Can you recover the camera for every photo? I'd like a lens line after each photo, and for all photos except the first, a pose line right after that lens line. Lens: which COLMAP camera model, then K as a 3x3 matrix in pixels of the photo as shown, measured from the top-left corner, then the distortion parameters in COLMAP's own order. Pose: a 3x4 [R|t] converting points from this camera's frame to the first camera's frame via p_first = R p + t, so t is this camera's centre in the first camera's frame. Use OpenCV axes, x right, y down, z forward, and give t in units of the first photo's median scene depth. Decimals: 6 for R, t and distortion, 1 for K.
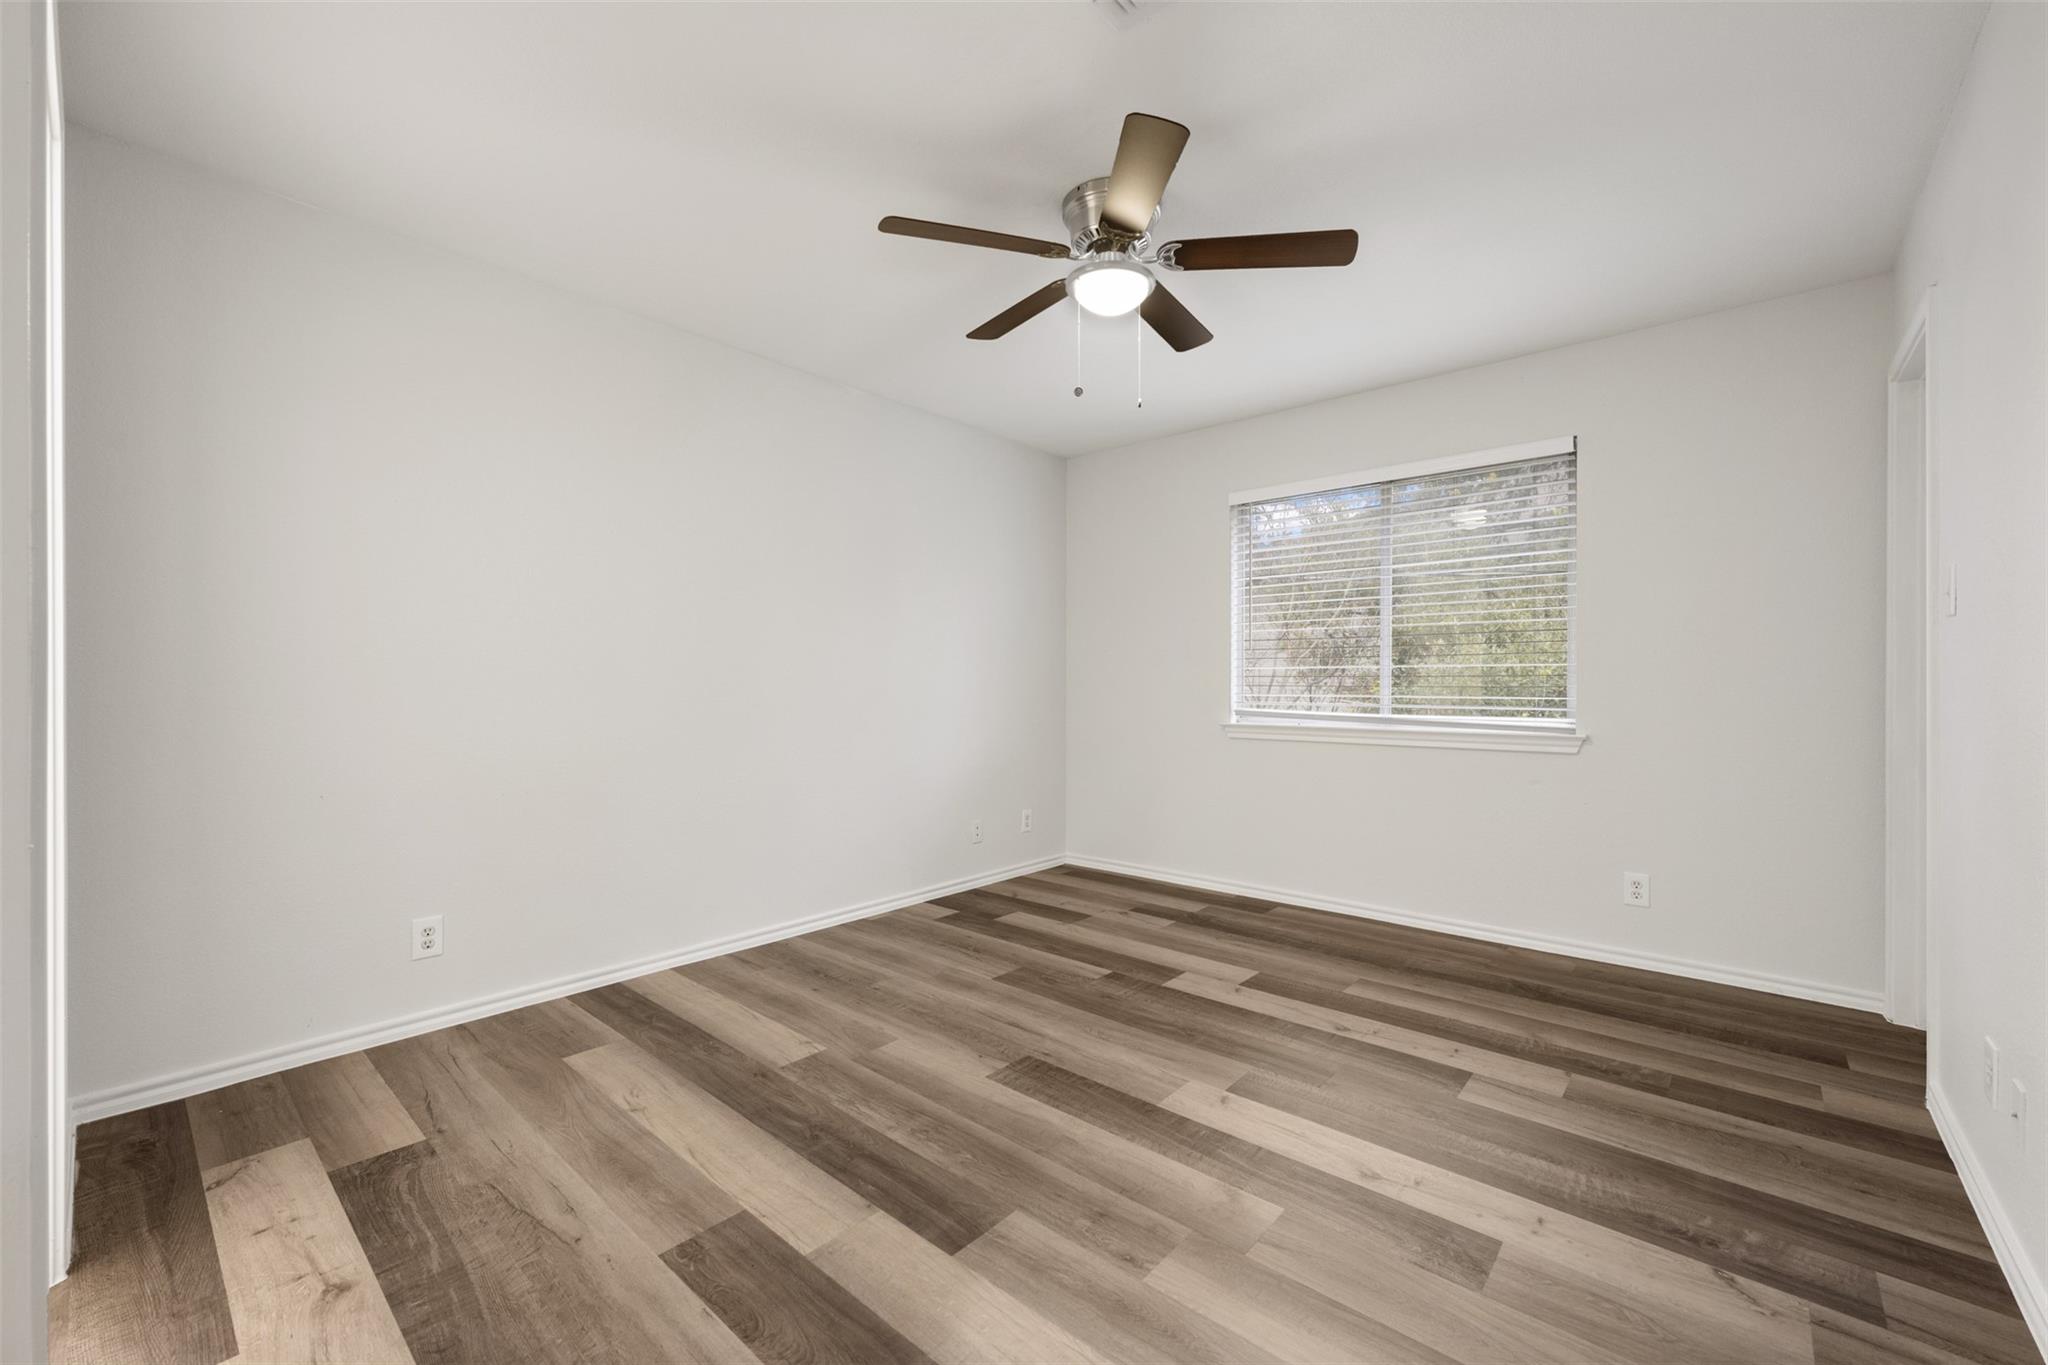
lens RADIAL K [[804.7, 0, 1021.9], [0, 804.7, 683.1], [0, 0, 1]] dist [-0.000373, -0.000146]
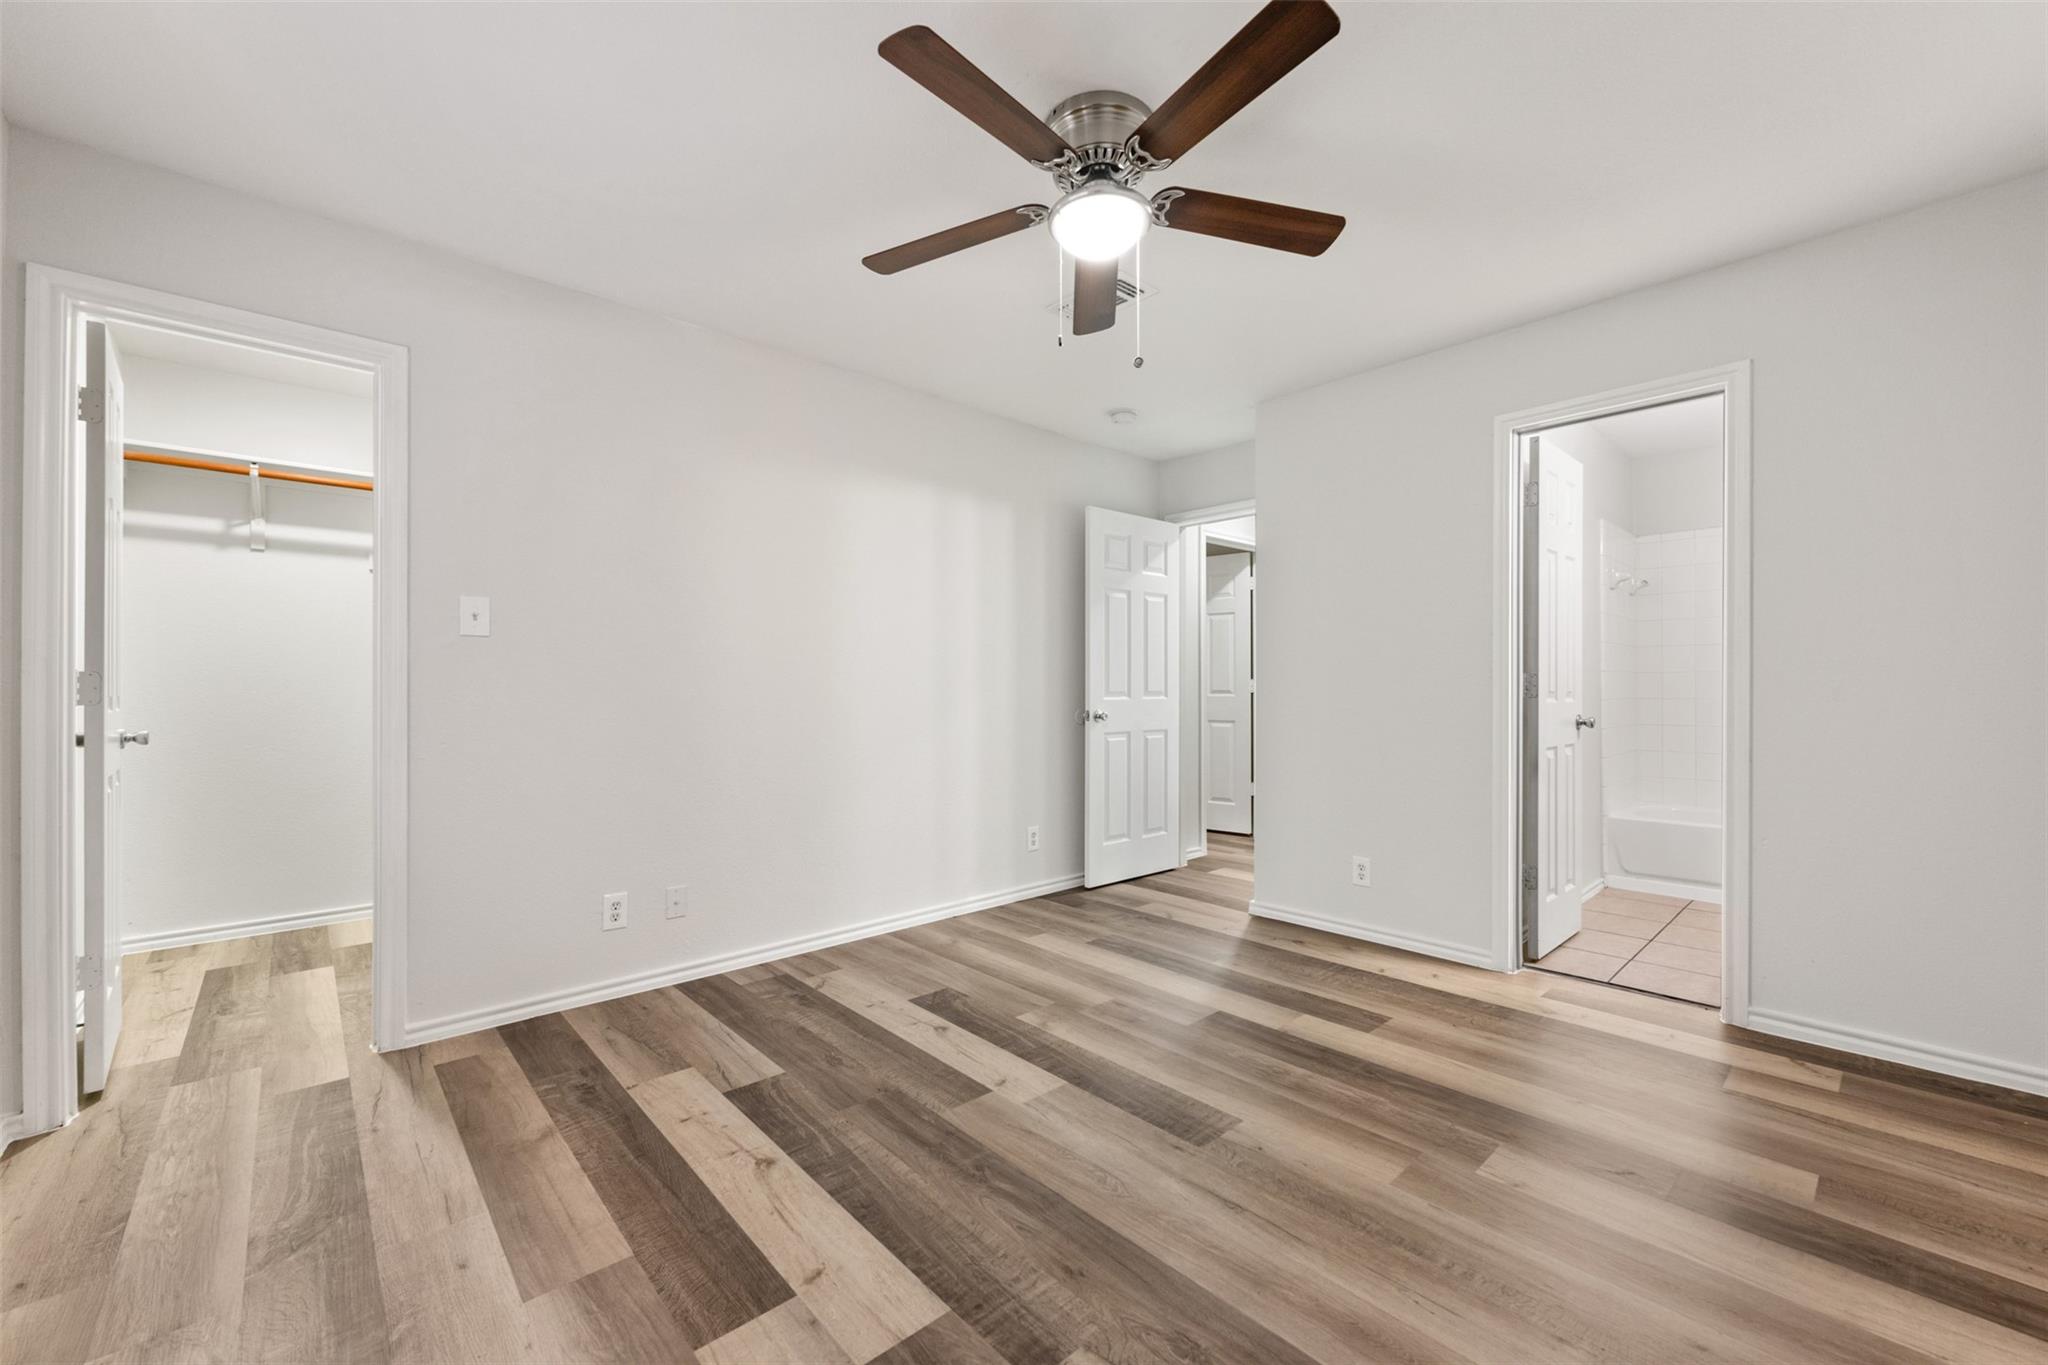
lens RADIAL K [[804.7, 0, 1021.9], [0, 804.7, 683.1], [0, 0, 1]] dist [-0.000373, -0.000146]
pose [[-0.993473, -0.000909, 0.114067, 0.101135], [-0.002365, 0.999917, -0.012627, 0.008401], [-0.114046, -0.012814, -0.993393, 1.967590]]
